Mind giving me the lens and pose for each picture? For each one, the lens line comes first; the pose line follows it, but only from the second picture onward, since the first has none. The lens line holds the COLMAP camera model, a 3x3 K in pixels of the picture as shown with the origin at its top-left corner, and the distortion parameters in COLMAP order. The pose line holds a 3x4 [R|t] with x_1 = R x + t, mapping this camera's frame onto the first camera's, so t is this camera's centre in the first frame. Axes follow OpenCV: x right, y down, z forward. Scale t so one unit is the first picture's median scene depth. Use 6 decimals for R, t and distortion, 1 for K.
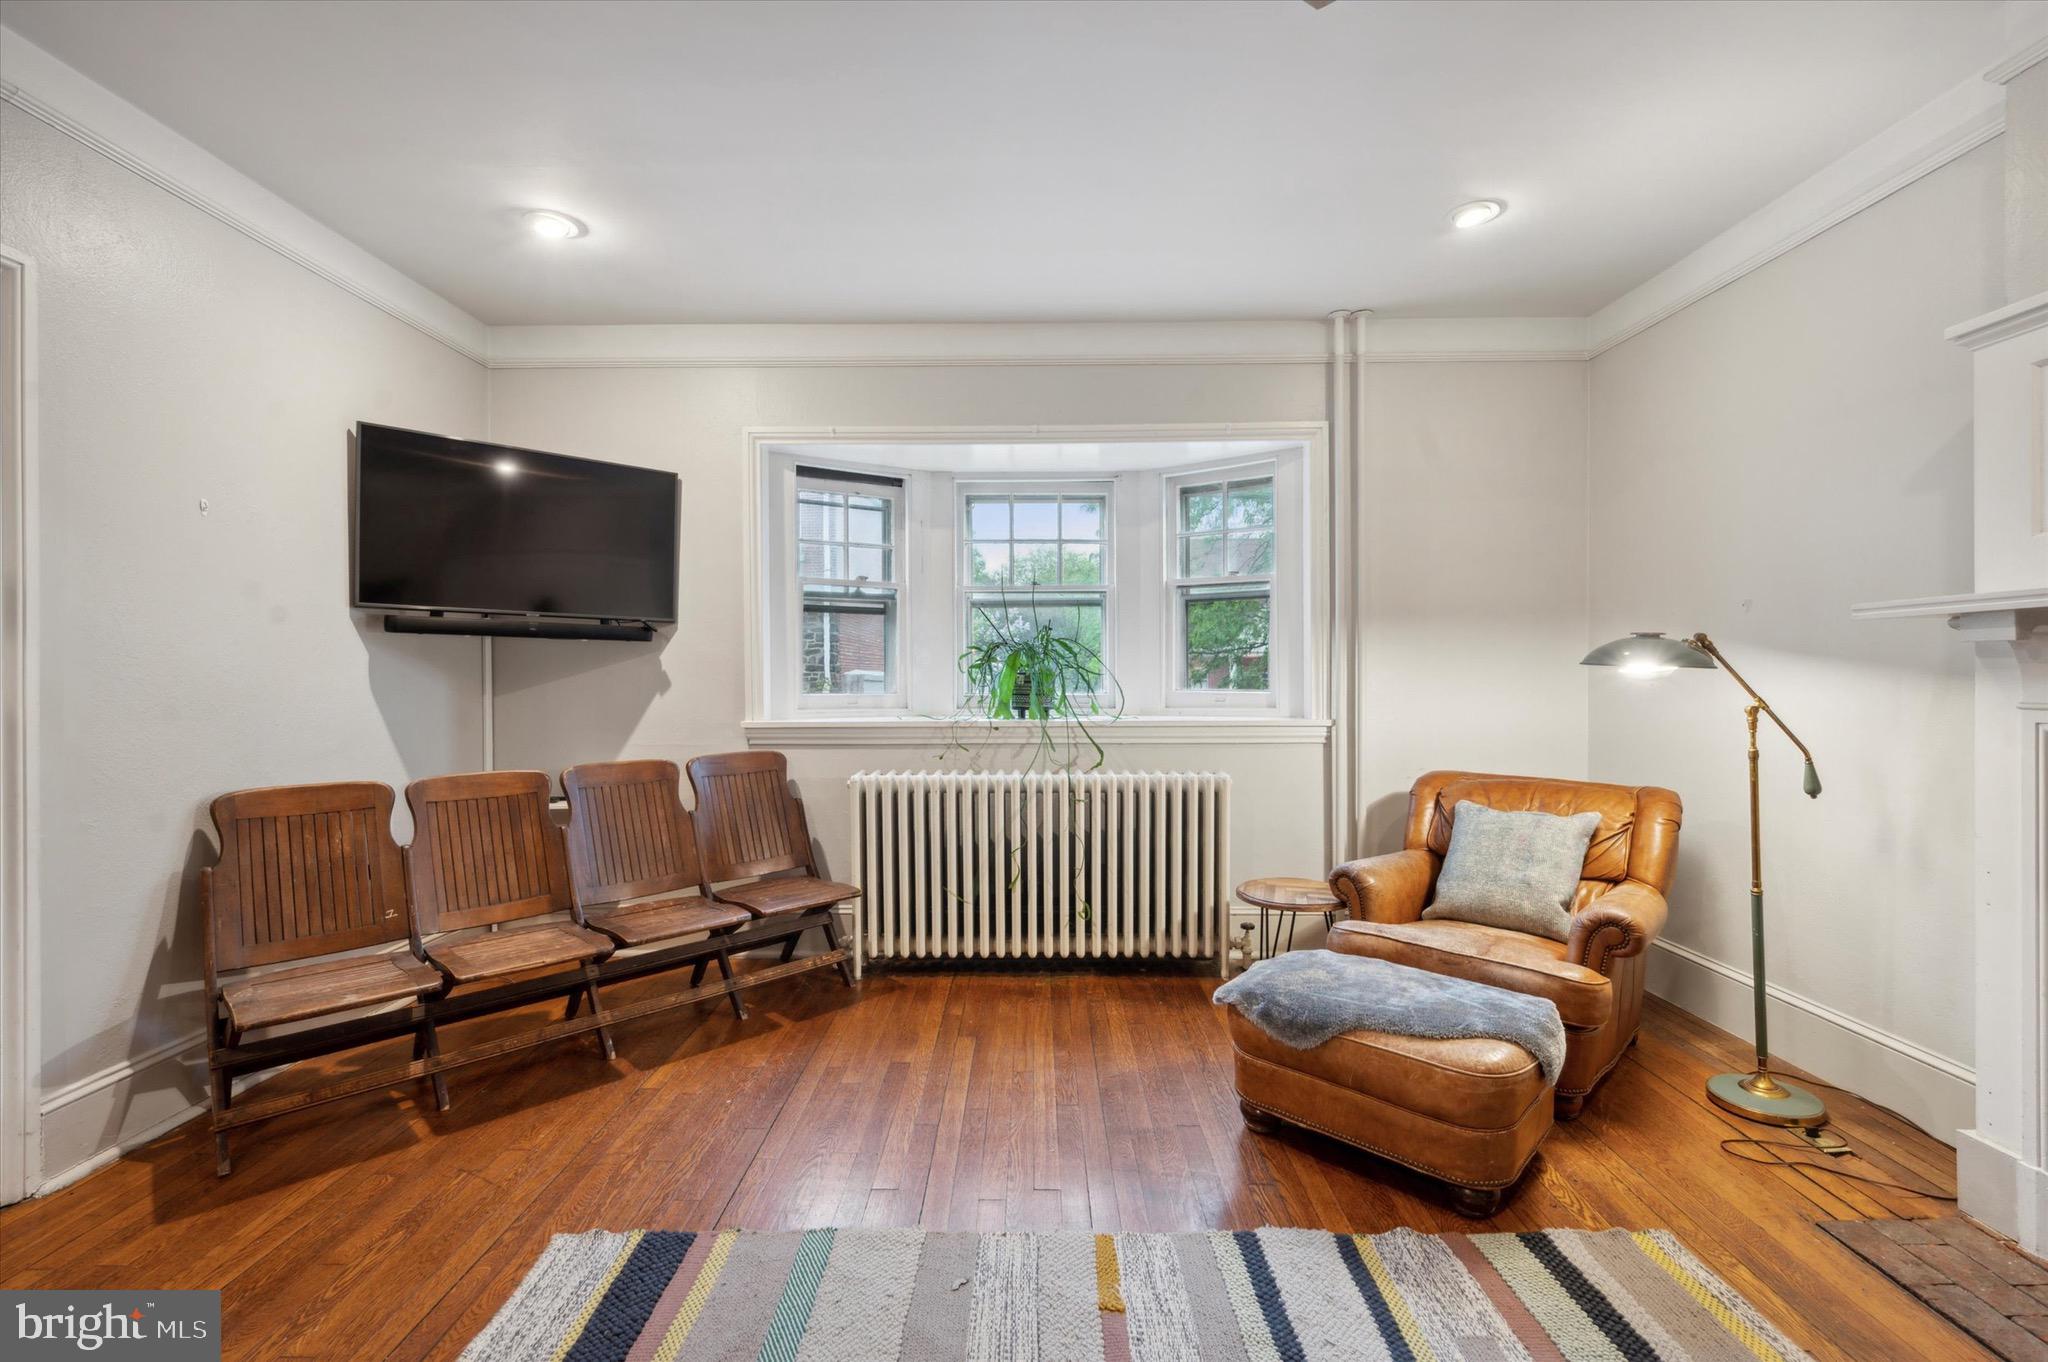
lens RADIAL K [[892.4, 0, 1030.3], [0, 892.4, 675.7], [0, 0, 1]] dist [0.002083, 0.000226]
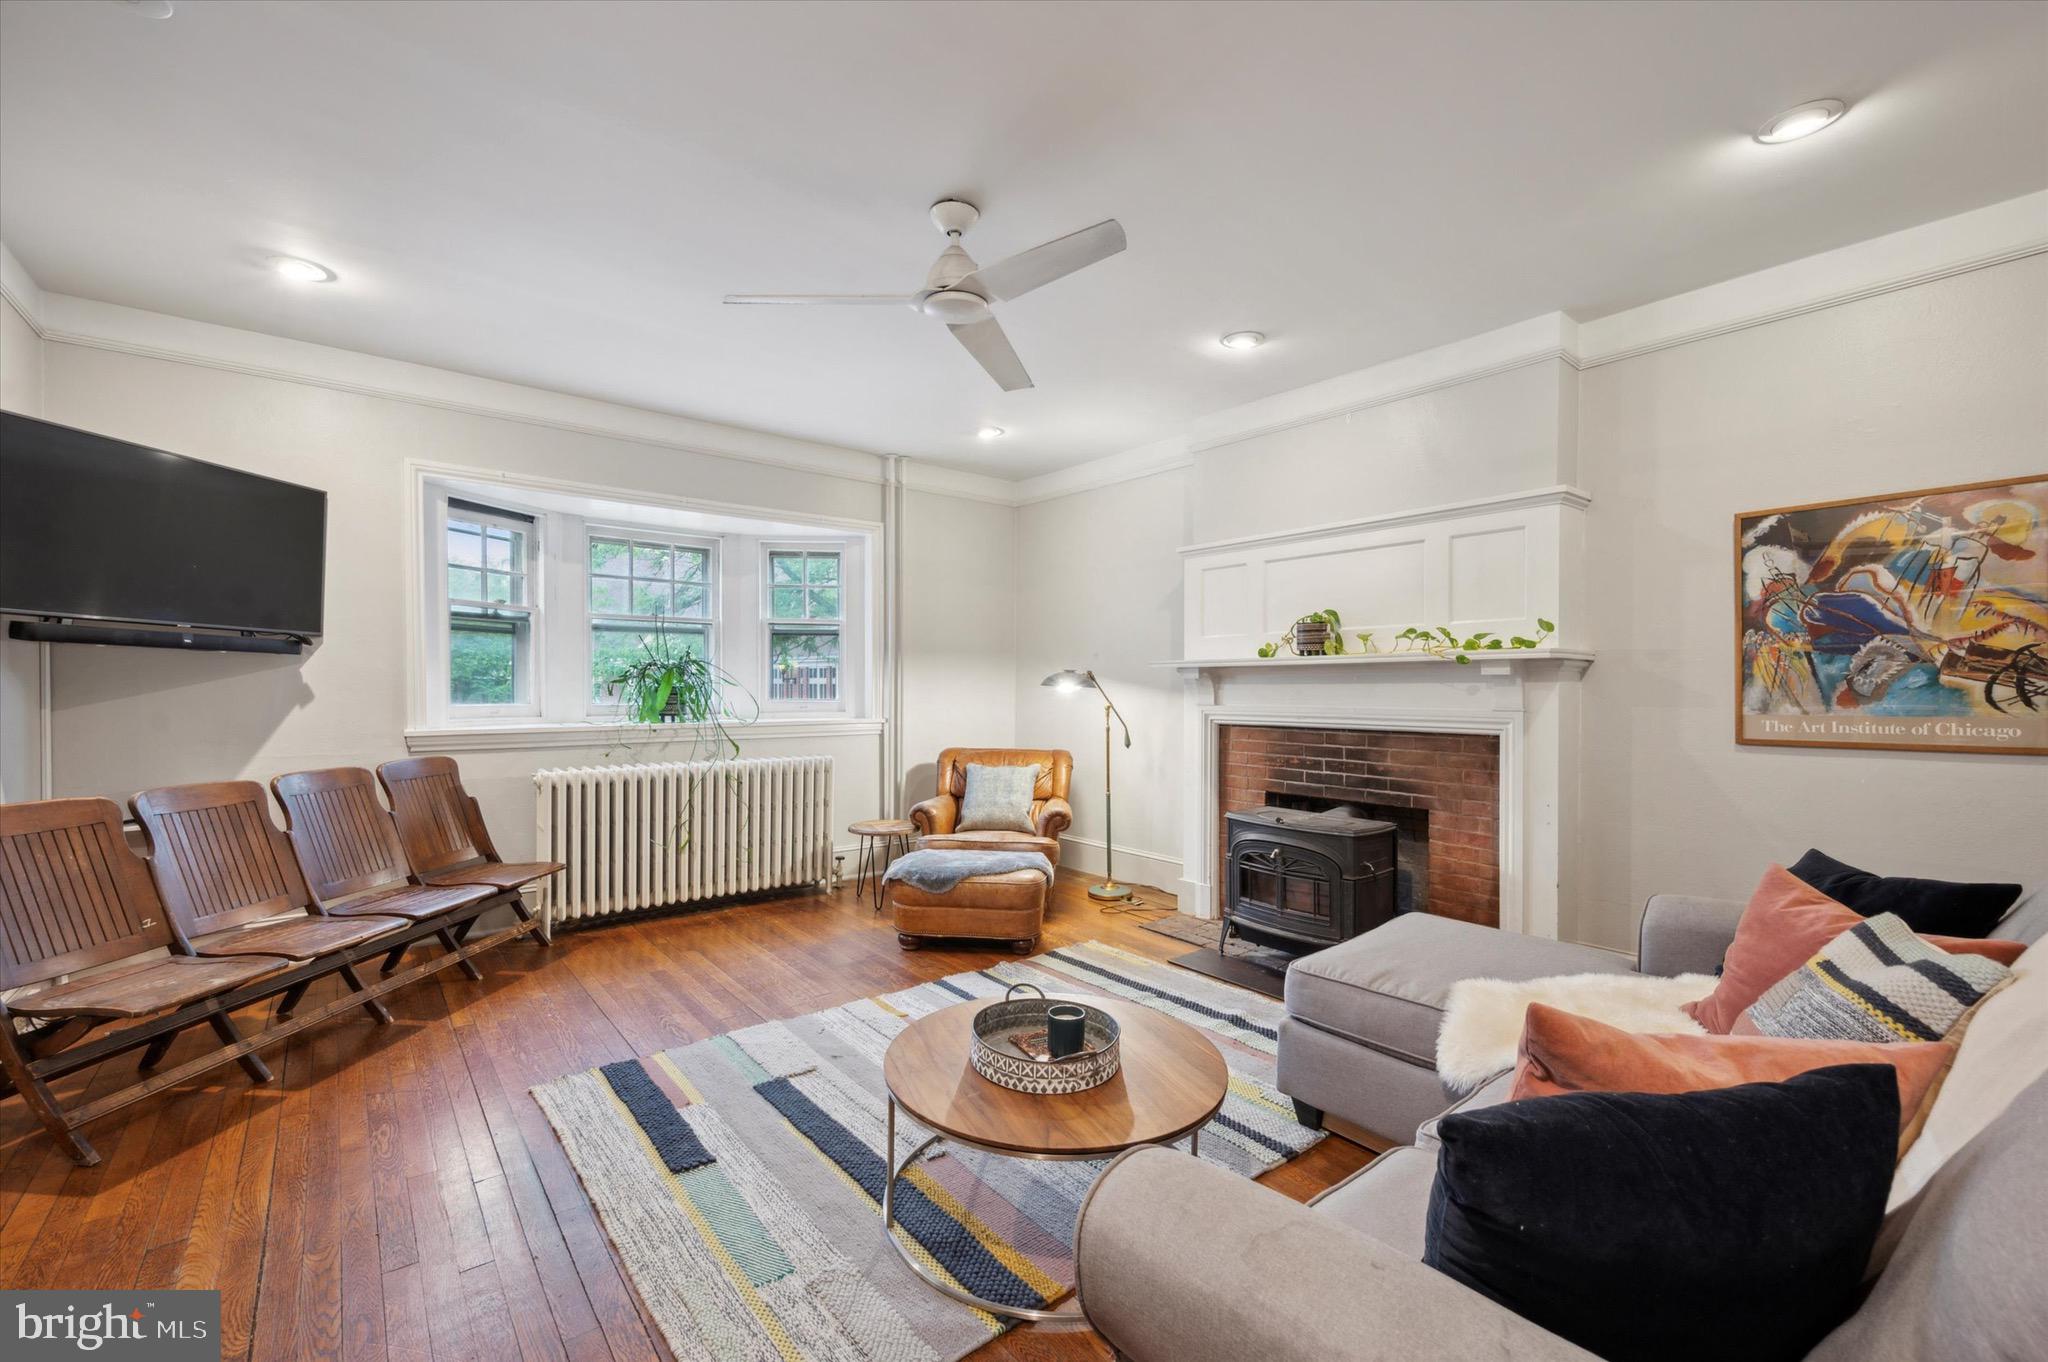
lens RADIAL K [[837.8, 0, 1019.2], [0, 837.8, 683.7], [0, 0, 1]] dist [0.001491, 0.000092]
pose [[0.774572, 0.007639, 0.632440, -0.422543], [-0.006141, 0.999971, -0.004557, -0.005981], [-0.632456, -0.000355, 0.774596, -0.279958]]
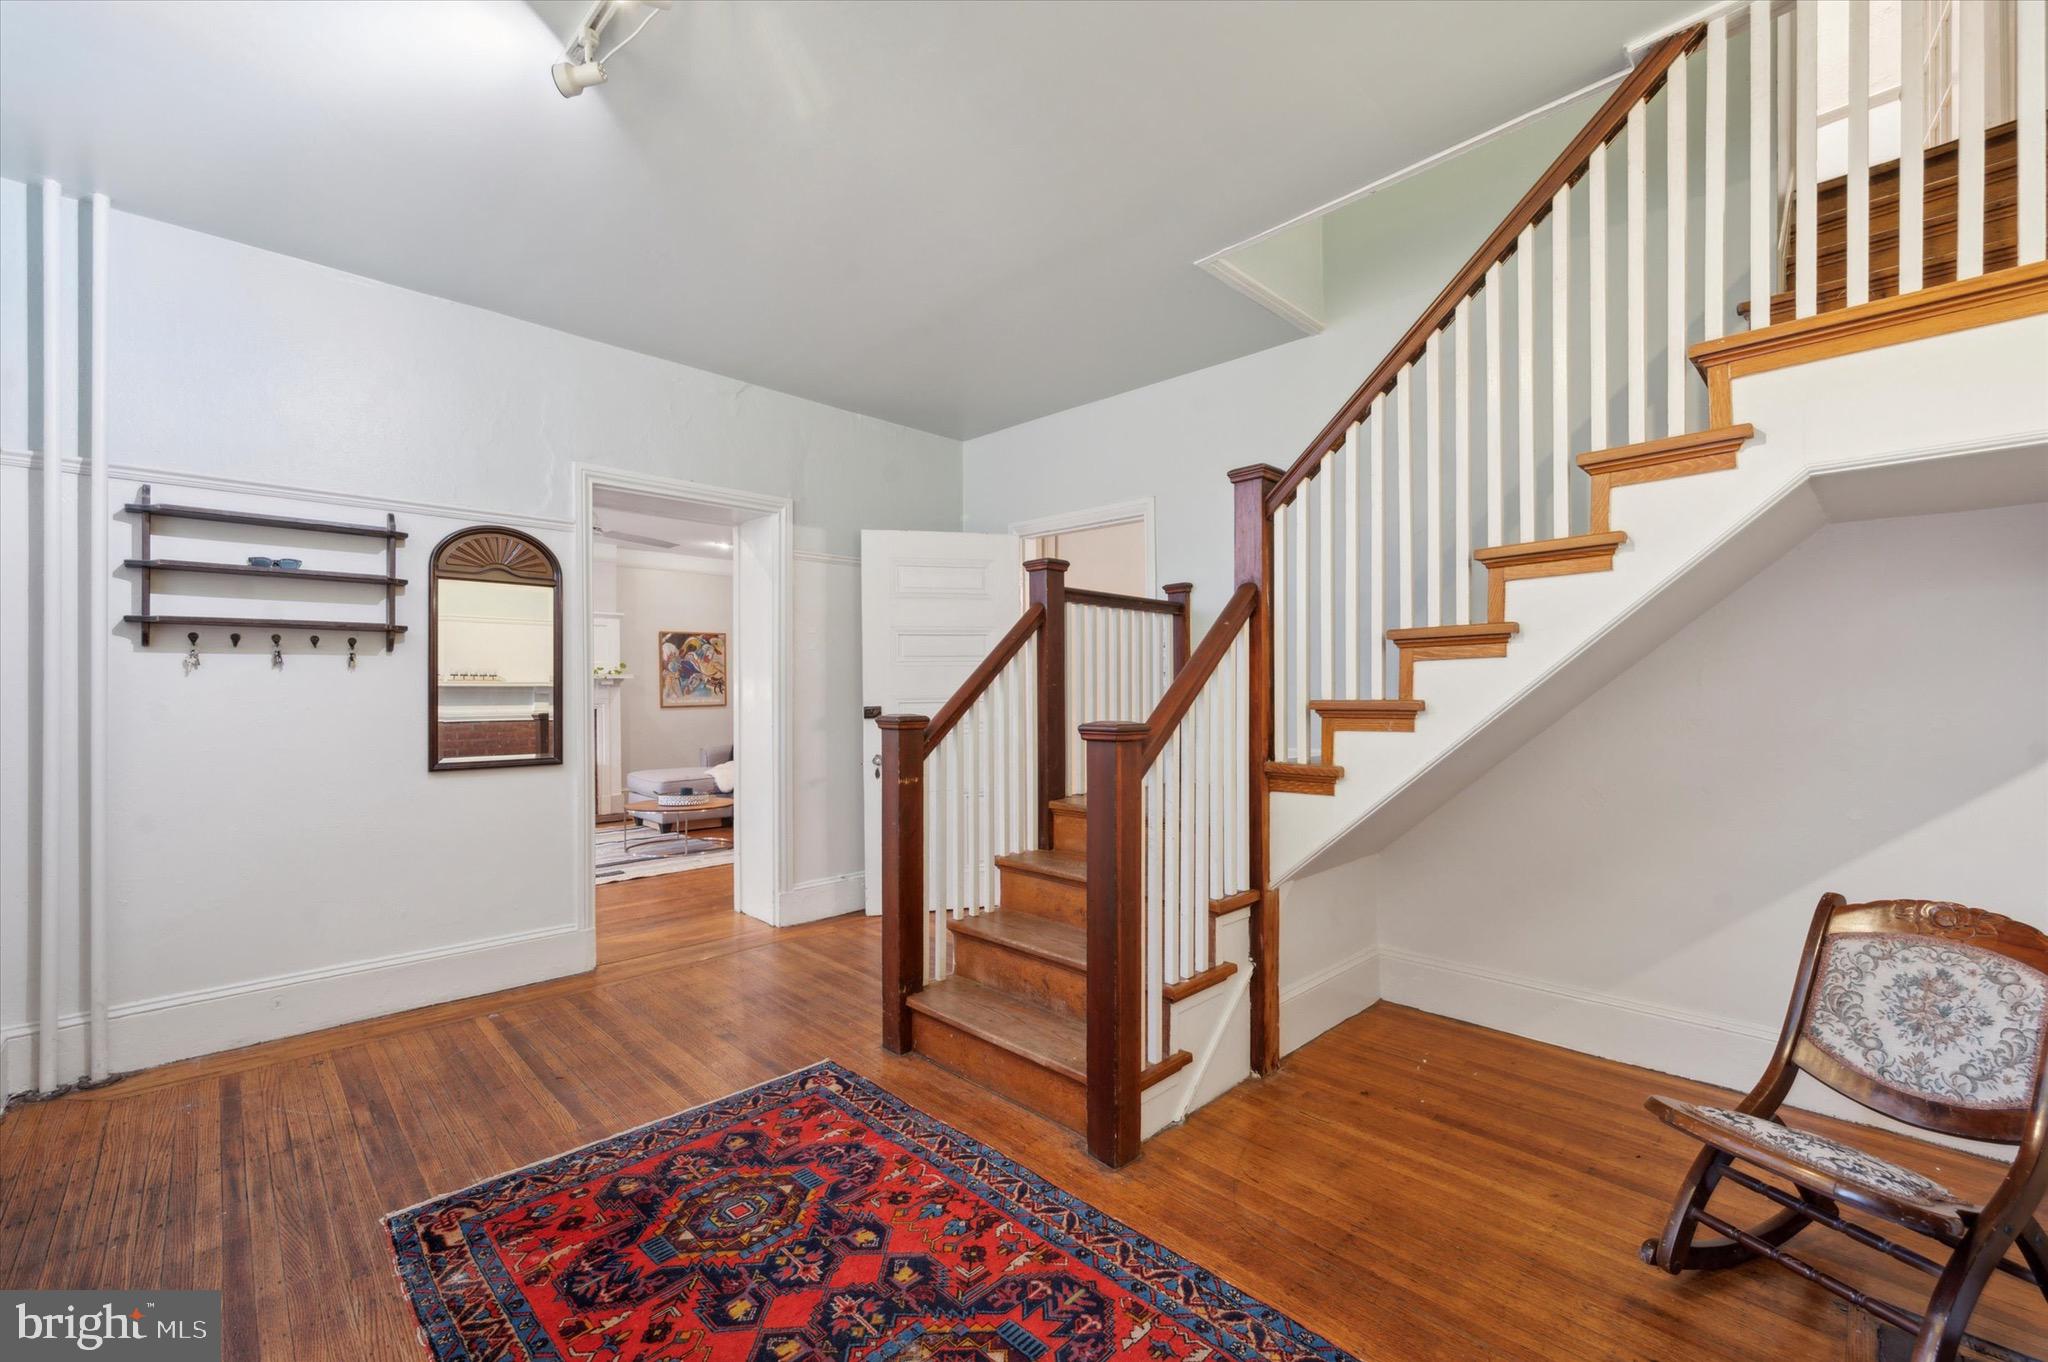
lens RADIAL K [[837.8, 0, 1019.2], [0, 837.8, 683.7], [0, 0, 1]] dist [0.001491, 0.000092]
pose [[-0.693646, 0.014721, 0.720166, -1.884866], [0.013152, 0.999883, -0.007772, 0.007184], [-0.720196, 0.004081, -0.693759, 0.878932]]
